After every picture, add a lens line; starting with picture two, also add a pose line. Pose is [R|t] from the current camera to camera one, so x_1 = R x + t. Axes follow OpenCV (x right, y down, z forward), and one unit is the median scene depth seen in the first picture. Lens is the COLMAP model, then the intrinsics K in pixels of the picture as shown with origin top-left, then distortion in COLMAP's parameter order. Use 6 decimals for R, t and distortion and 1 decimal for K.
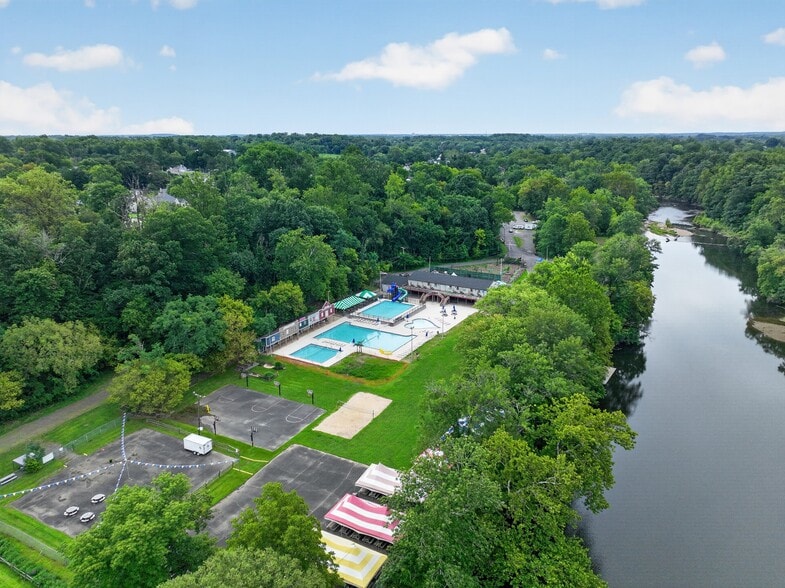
lens RADIAL K [[541.9, 0, 394.0], [0, 541.9, 293.3], [0, 0, 1]] dist [0.004897, 0.001077]
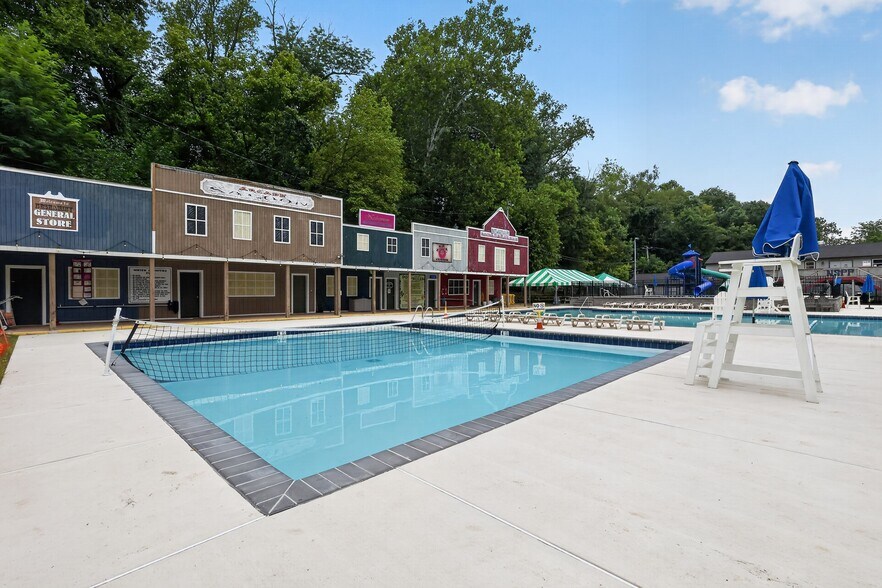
lens RADIAL K [[405.3, 0, 439.9], [0, 405.3, 295.8], [0, 0, 1]] dist [0.001659, 0.000318]
pose [[0.966237, 0.000373, -0.257653, -0.101655], [-0.070374, 0.962357, -0.262520, 0.102725], [0.247857, 0.271789, 0.929891, 0.814268]]
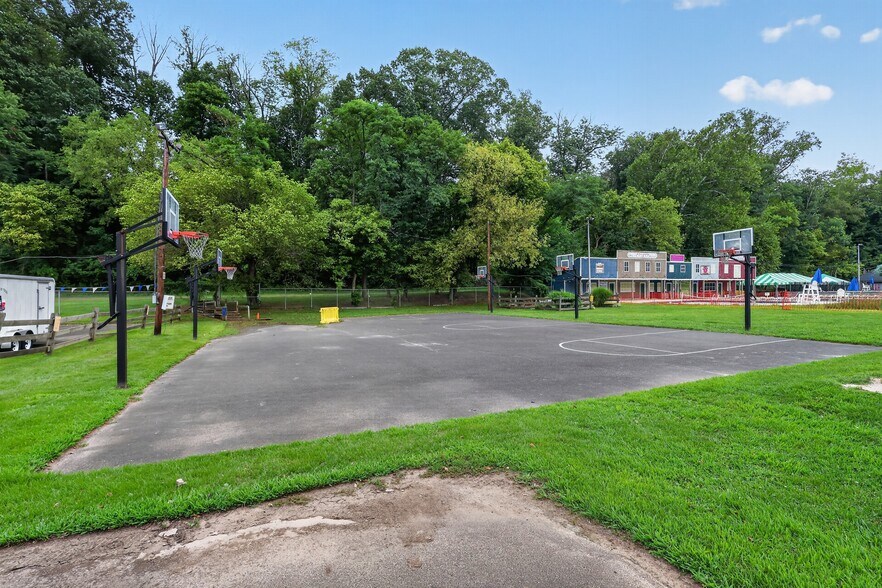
lens RADIAL K [[405.3, 0, 446.0], [0, 405.3, 293.5], [0, 0, 1]] dist [0.001659, 0.000318]
pose [[0.780528, -0.007573, -0.625075, -0.101222], [-0.164896, 0.962017, -0.217560, 0.166345], [0.602980, 0.272884, 0.749633, 0.597836]]
